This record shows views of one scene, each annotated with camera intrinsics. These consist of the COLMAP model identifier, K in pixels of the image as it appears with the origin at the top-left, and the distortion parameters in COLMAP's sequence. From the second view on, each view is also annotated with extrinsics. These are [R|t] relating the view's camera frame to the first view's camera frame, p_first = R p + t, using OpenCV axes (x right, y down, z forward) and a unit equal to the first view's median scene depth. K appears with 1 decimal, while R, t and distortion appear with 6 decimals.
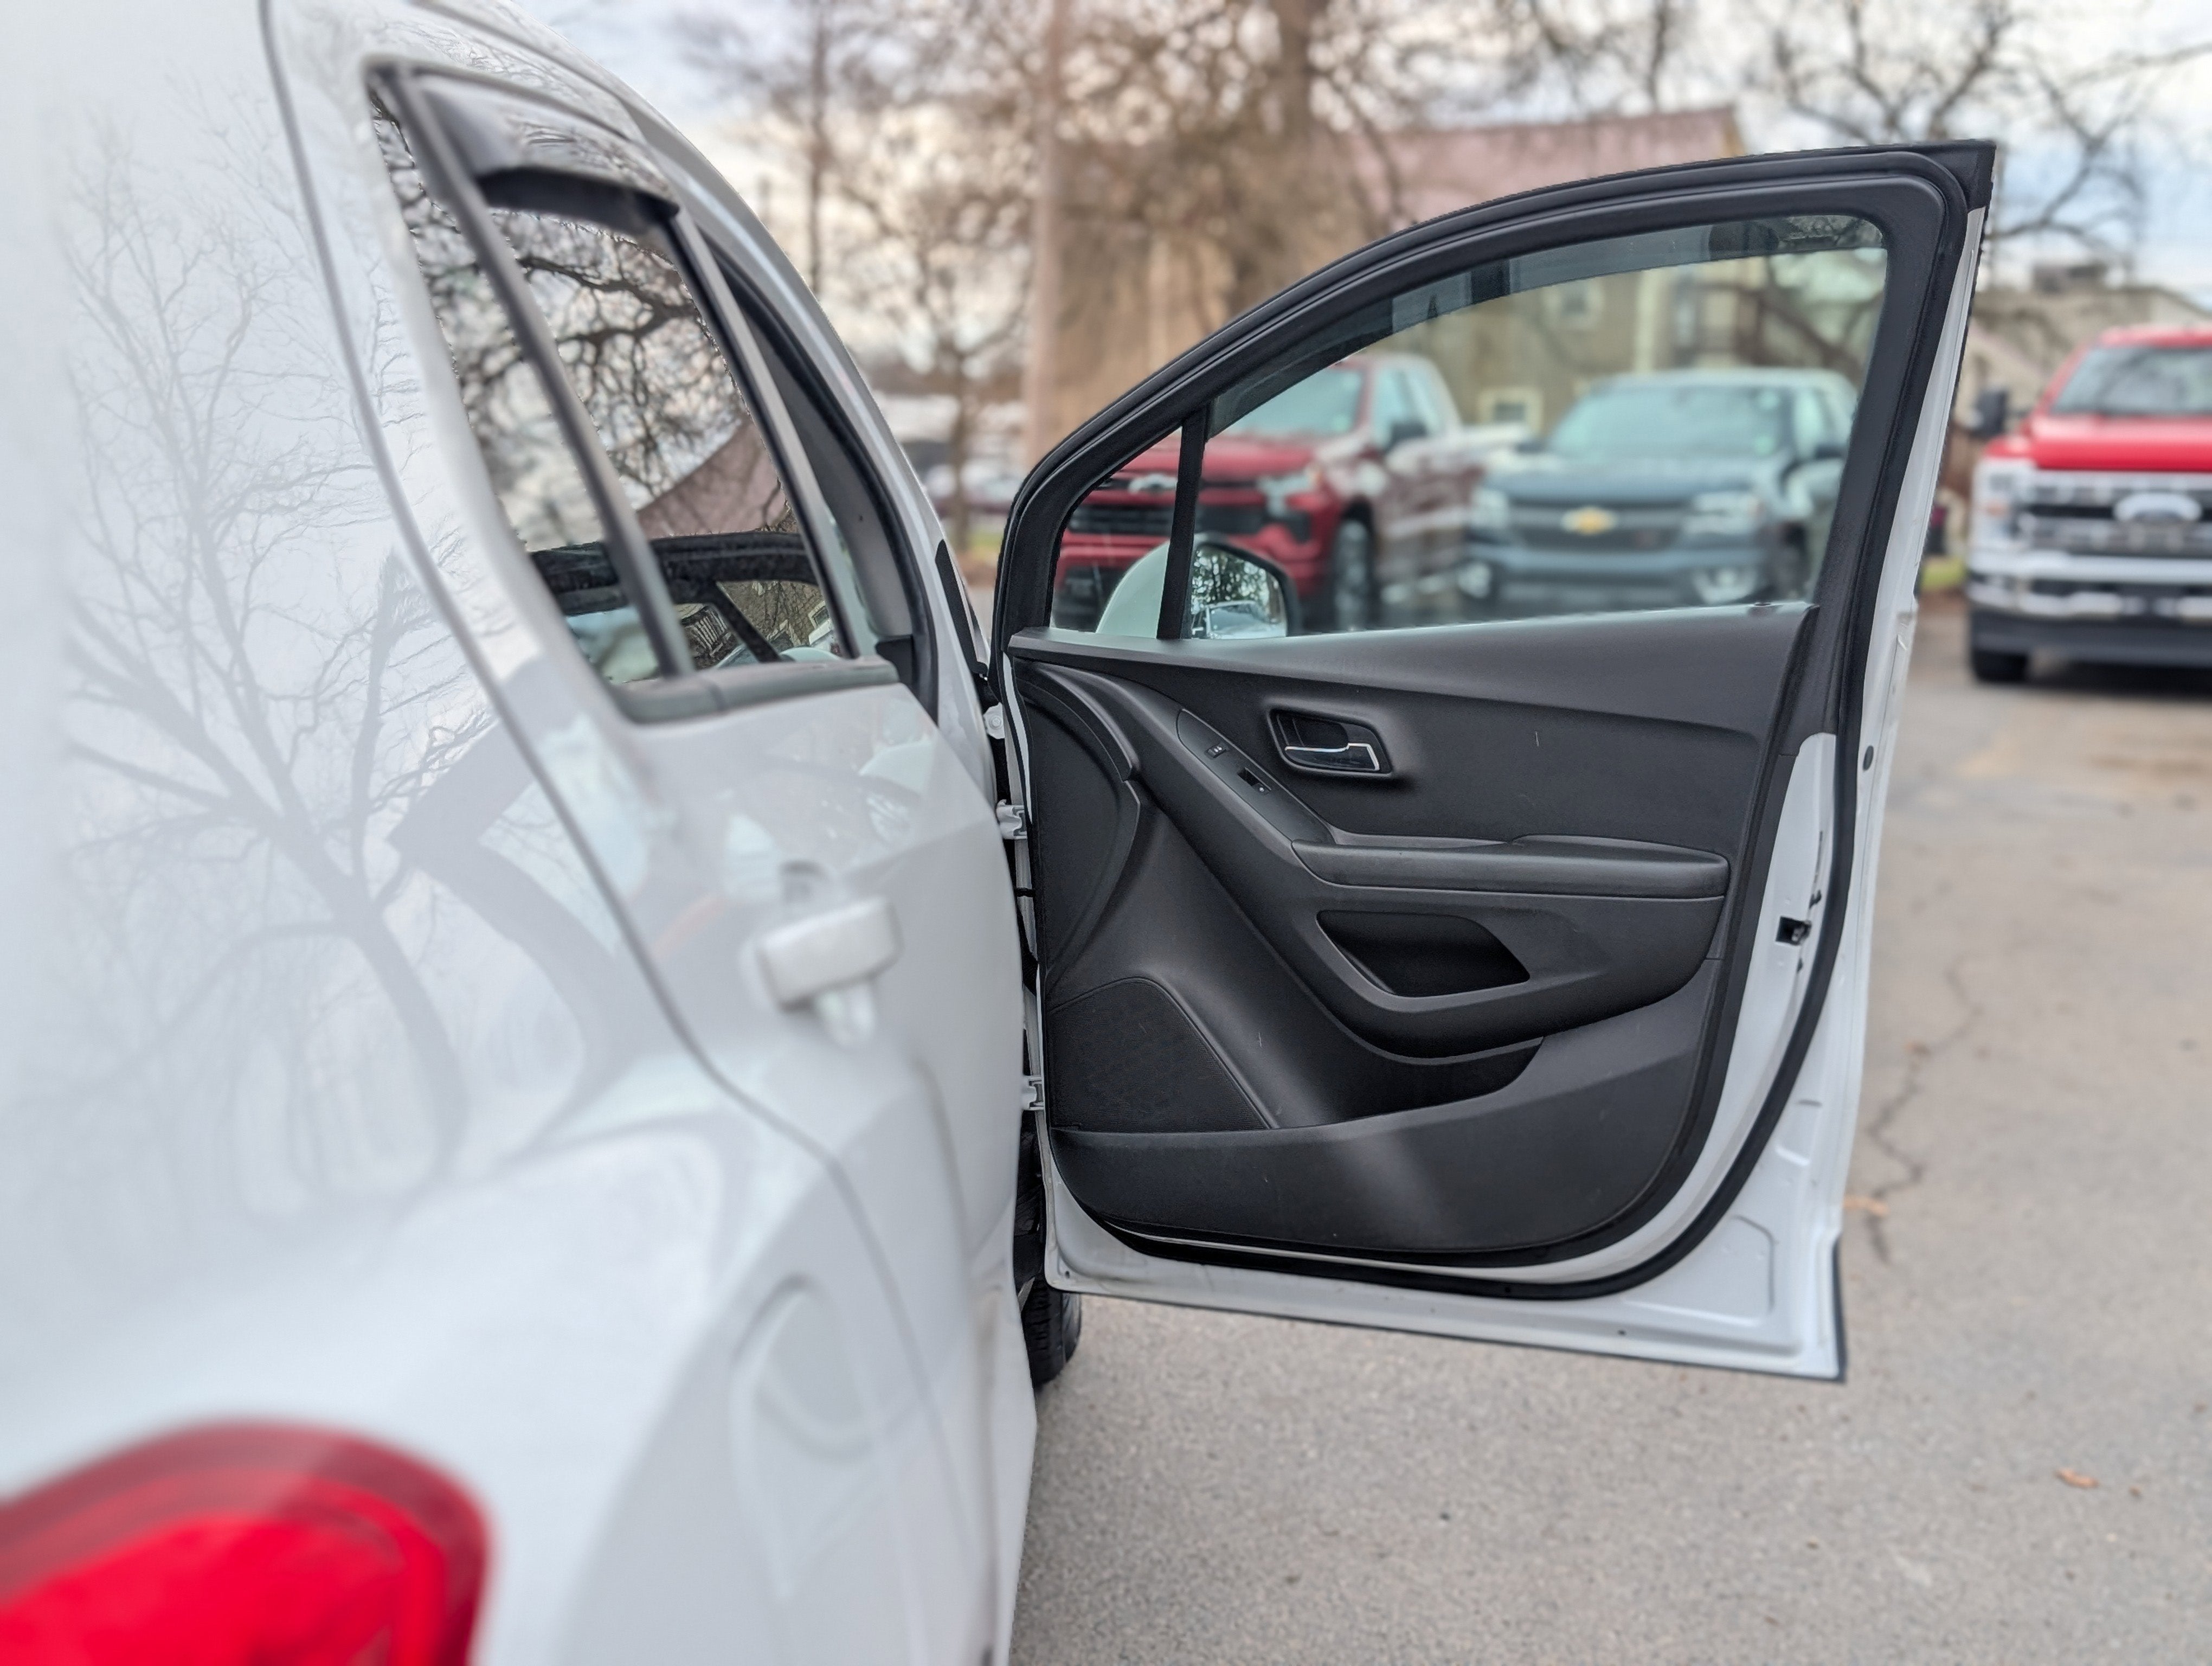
lens RADIAL K [[2410.2, 0, 1106.0], [0, 2410.2, 833.0], [0, 0, 1]] dist [0.081408, -0.204664]
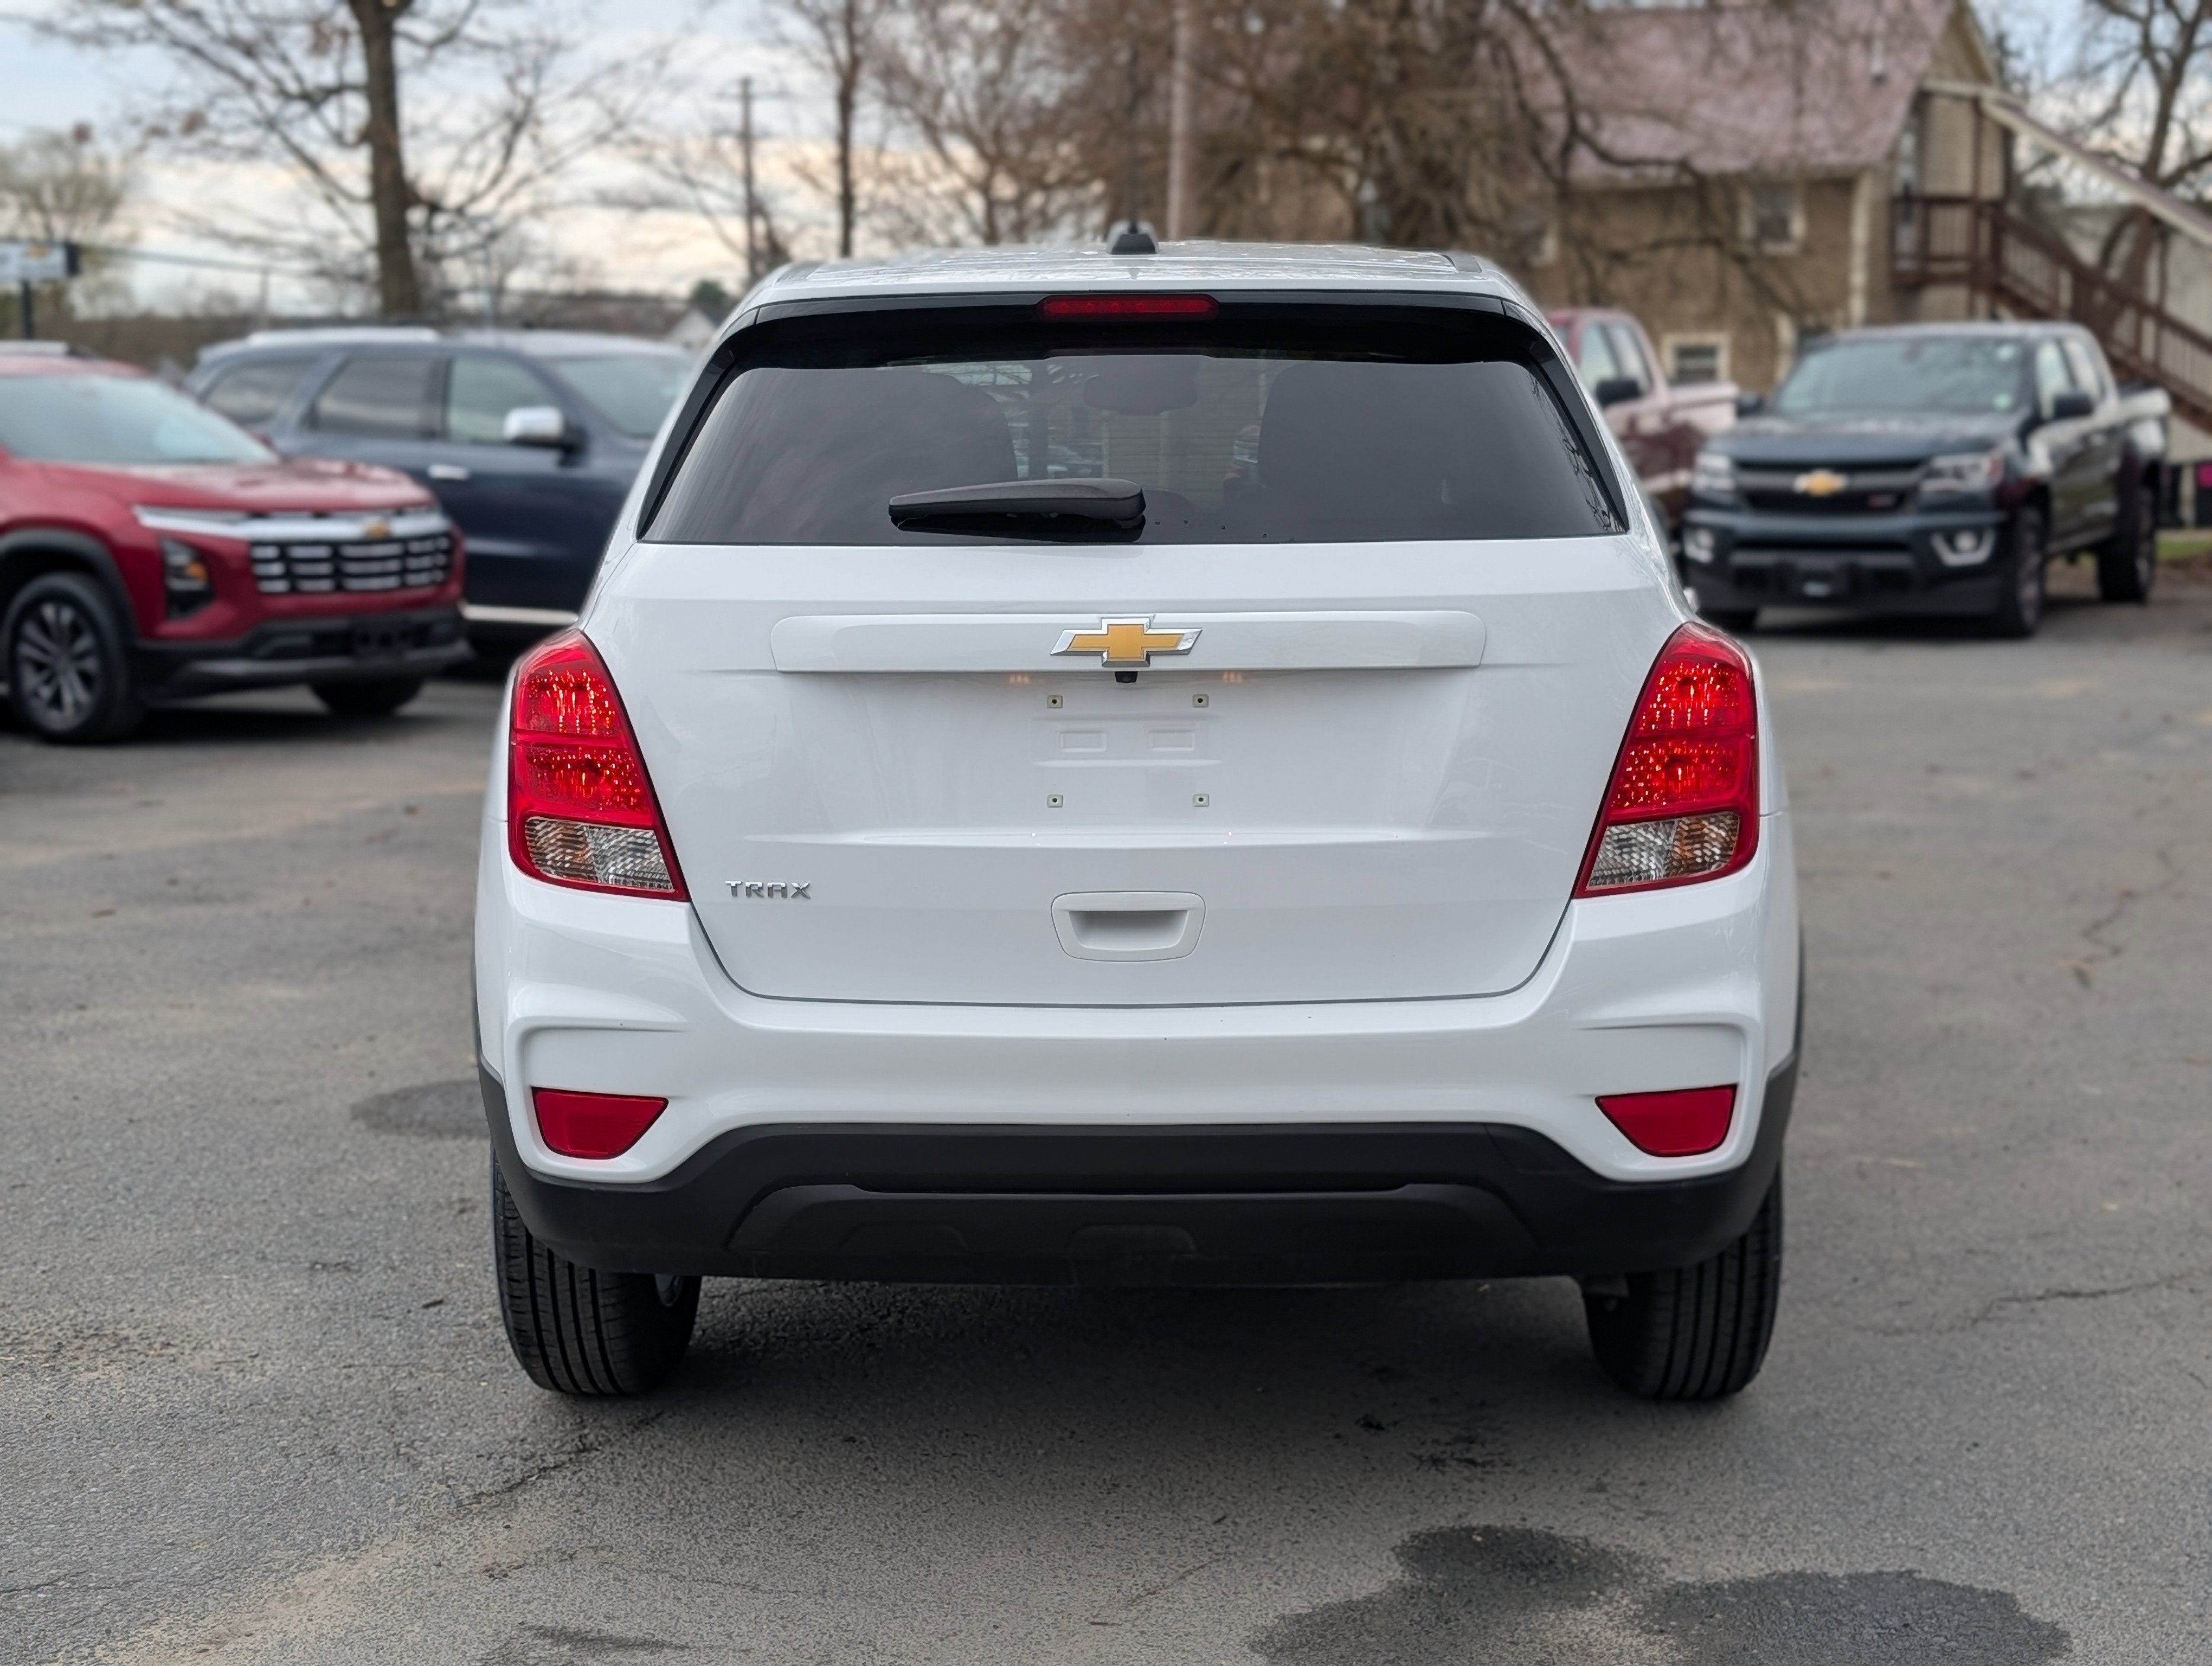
lens RADIAL K [[3179.4, 0, 1114.9], [0, 3179.4, 839.3], [0, 0, 1]] dist [0.092024, -0.270351]
pose [[0.999861, -0.013095, -0.010355, -0.066928], [0.012861, 0.999667, -0.022355, 0.035814], [0.010645, 0.022218, 0.999696, -0.258076]]
